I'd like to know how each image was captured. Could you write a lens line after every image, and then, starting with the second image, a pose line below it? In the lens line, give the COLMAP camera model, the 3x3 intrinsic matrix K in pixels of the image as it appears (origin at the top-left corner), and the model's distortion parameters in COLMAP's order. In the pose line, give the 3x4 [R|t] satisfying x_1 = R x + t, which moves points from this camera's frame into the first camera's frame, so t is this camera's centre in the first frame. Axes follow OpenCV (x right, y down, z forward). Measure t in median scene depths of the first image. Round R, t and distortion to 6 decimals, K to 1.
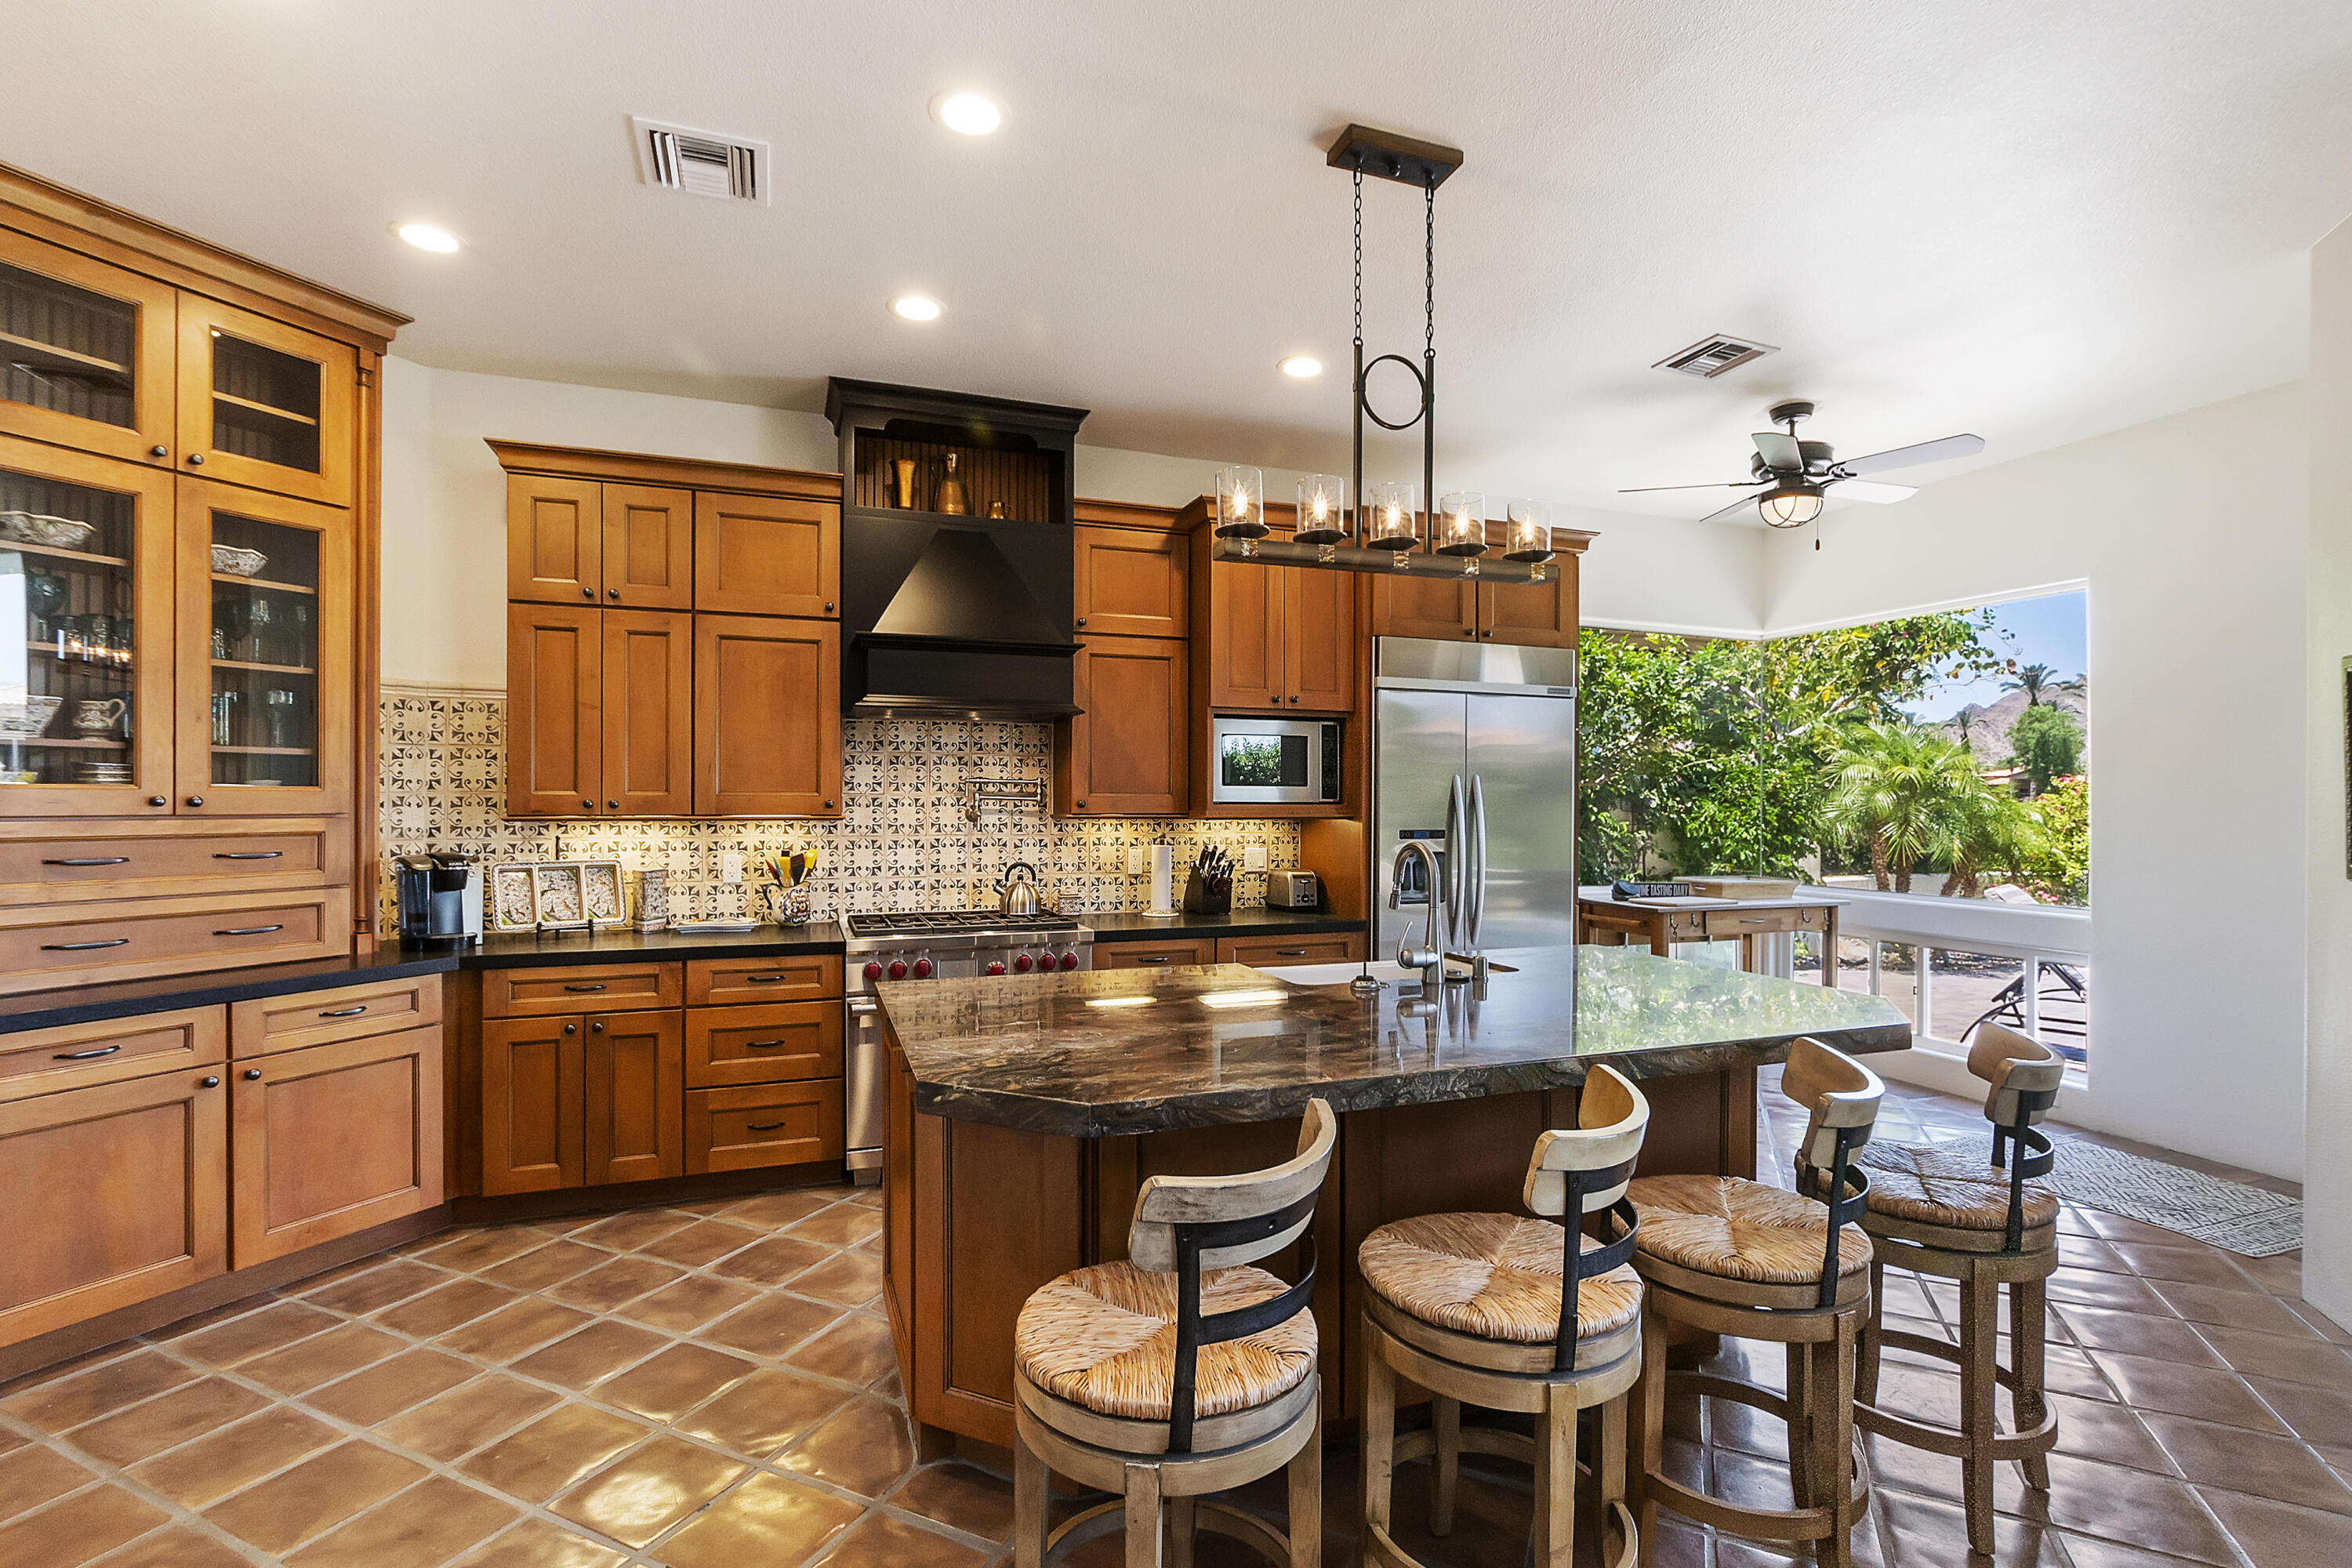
lens RADIAL K [[1081.5, 0, 1185.1], [0, 1081.5, 795.8], [0, 0, 1]] dist [-0.008510, 0.000614]
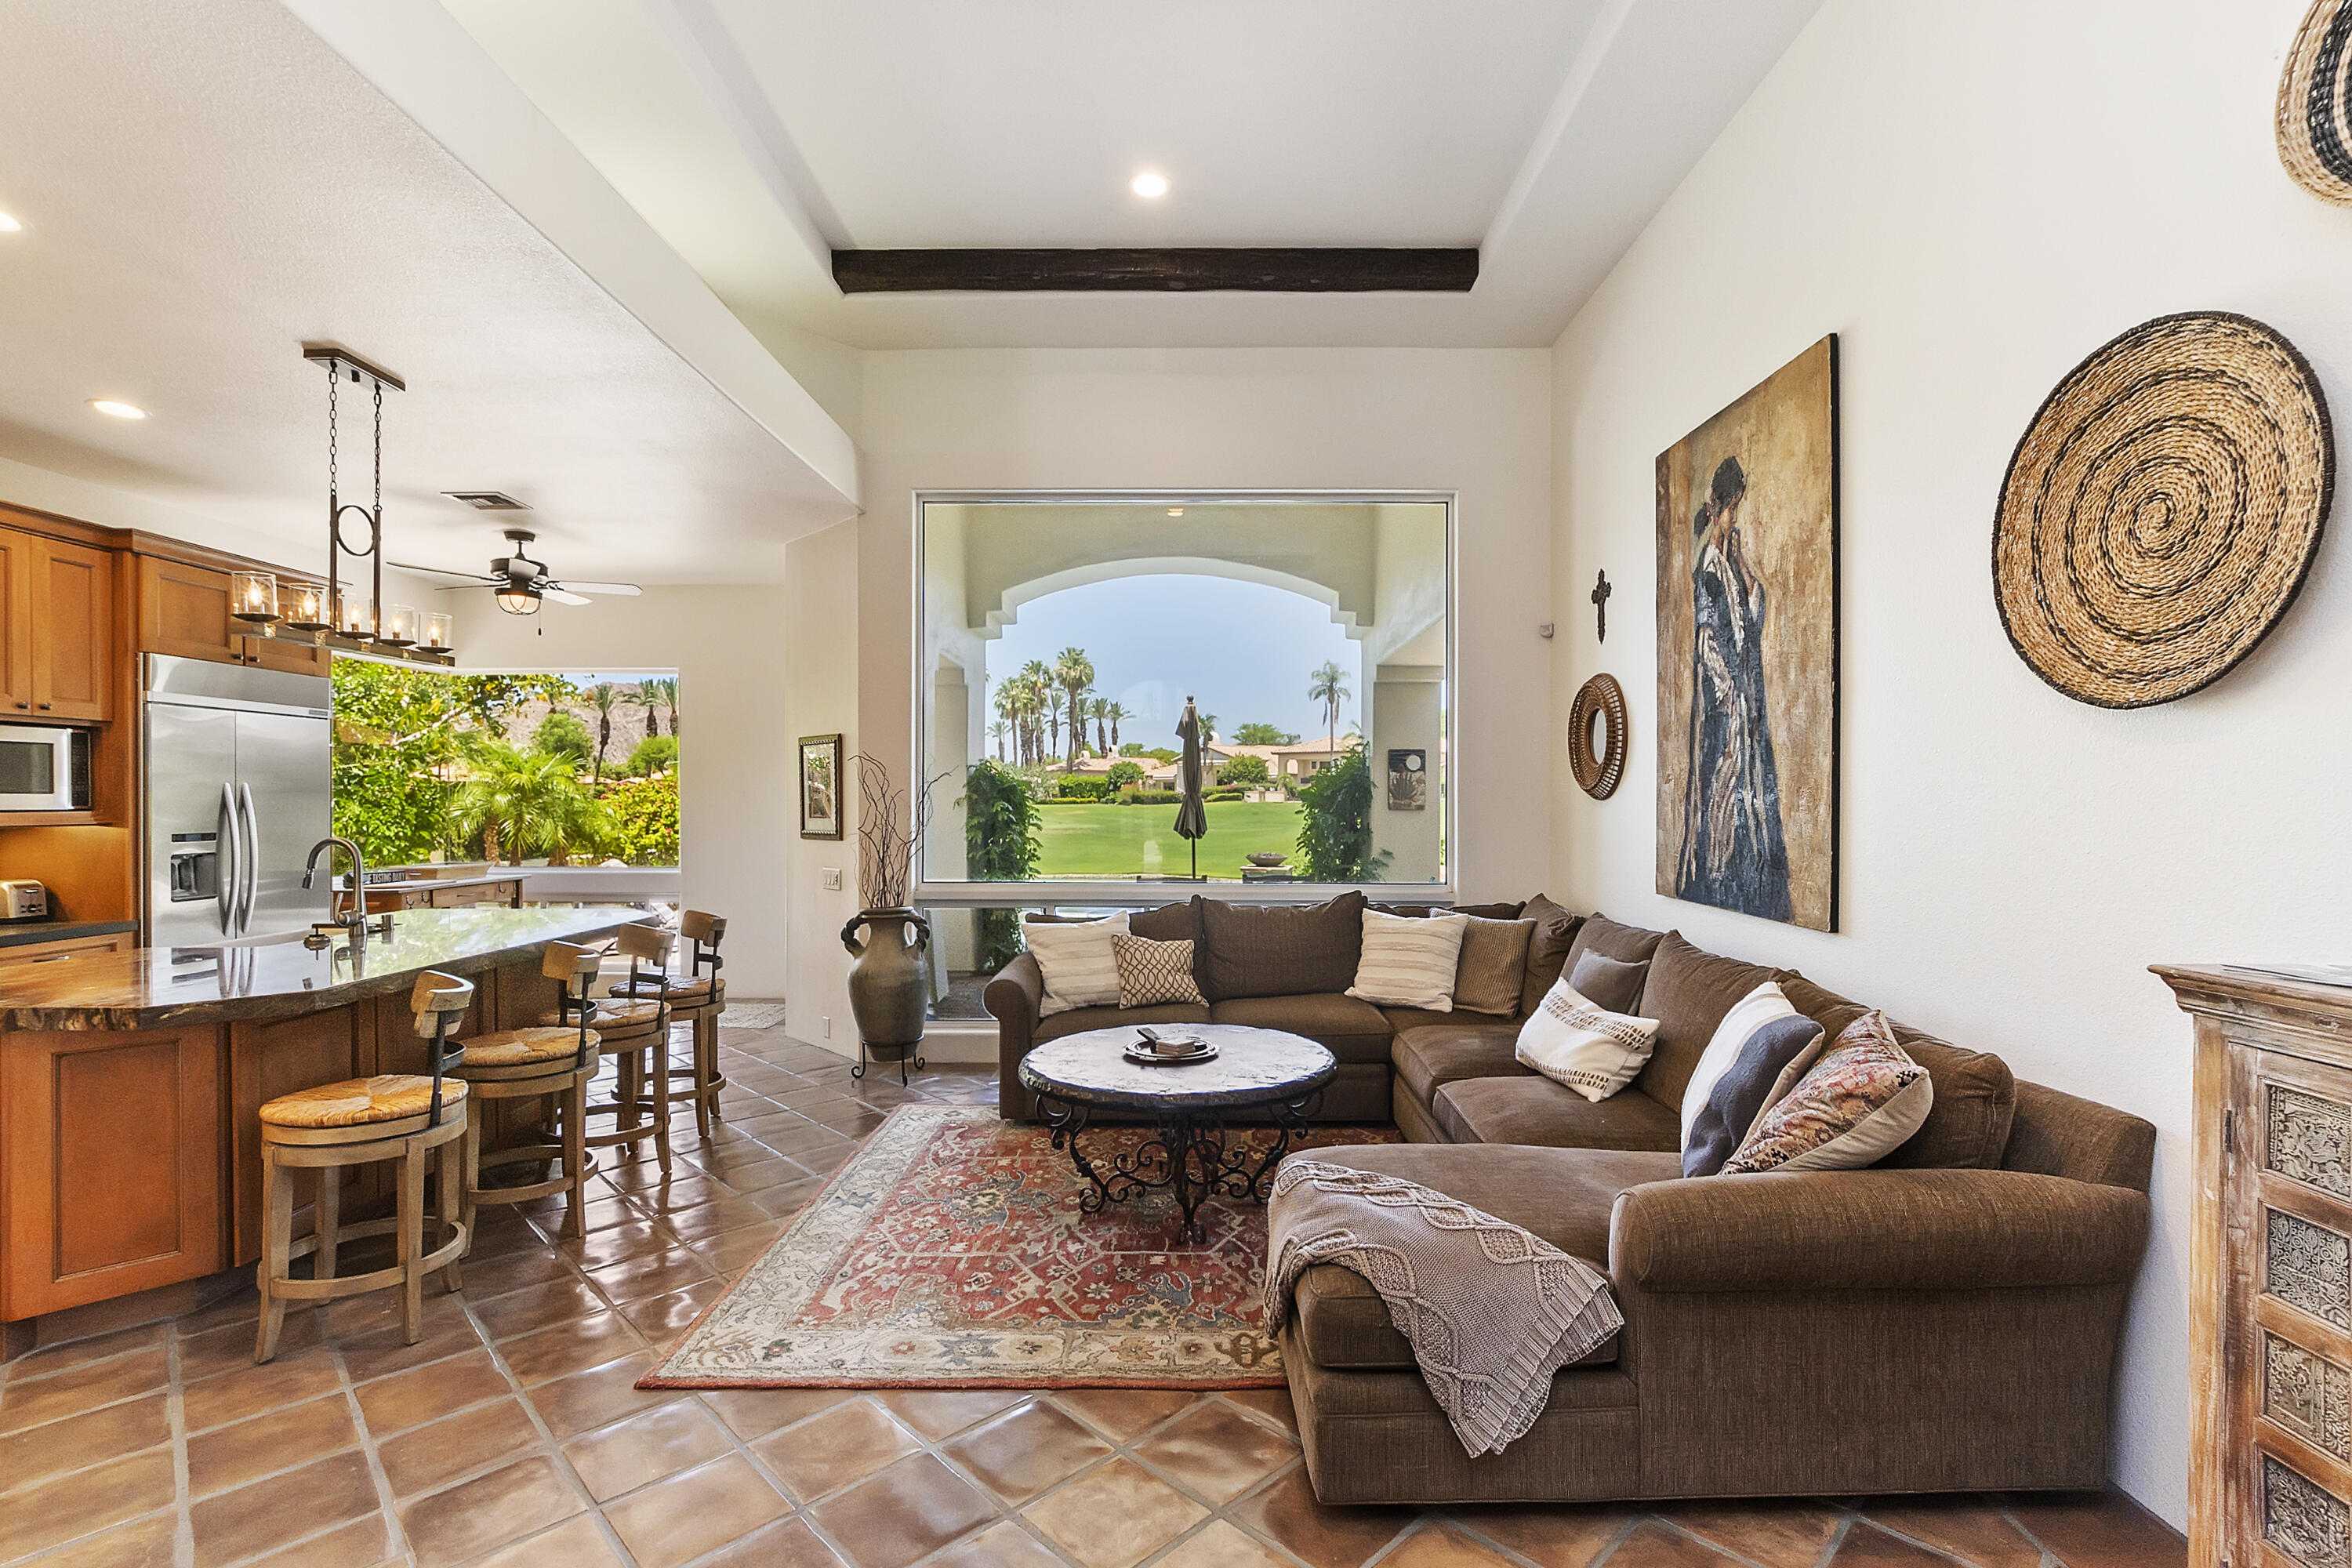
lens RADIAL K [[1059.8, 0, 1182.6], [0, 1059.8, 808.5], [0, 0, 1]] dist [-0.025726, 0.006256]
pose [[0.352862, -0.014362, 0.935565, -0.471863], [0.000906, 0.999887, 0.015008, -0.009912], [-0.935675, -0.004448, 0.352835, -0.352236]]
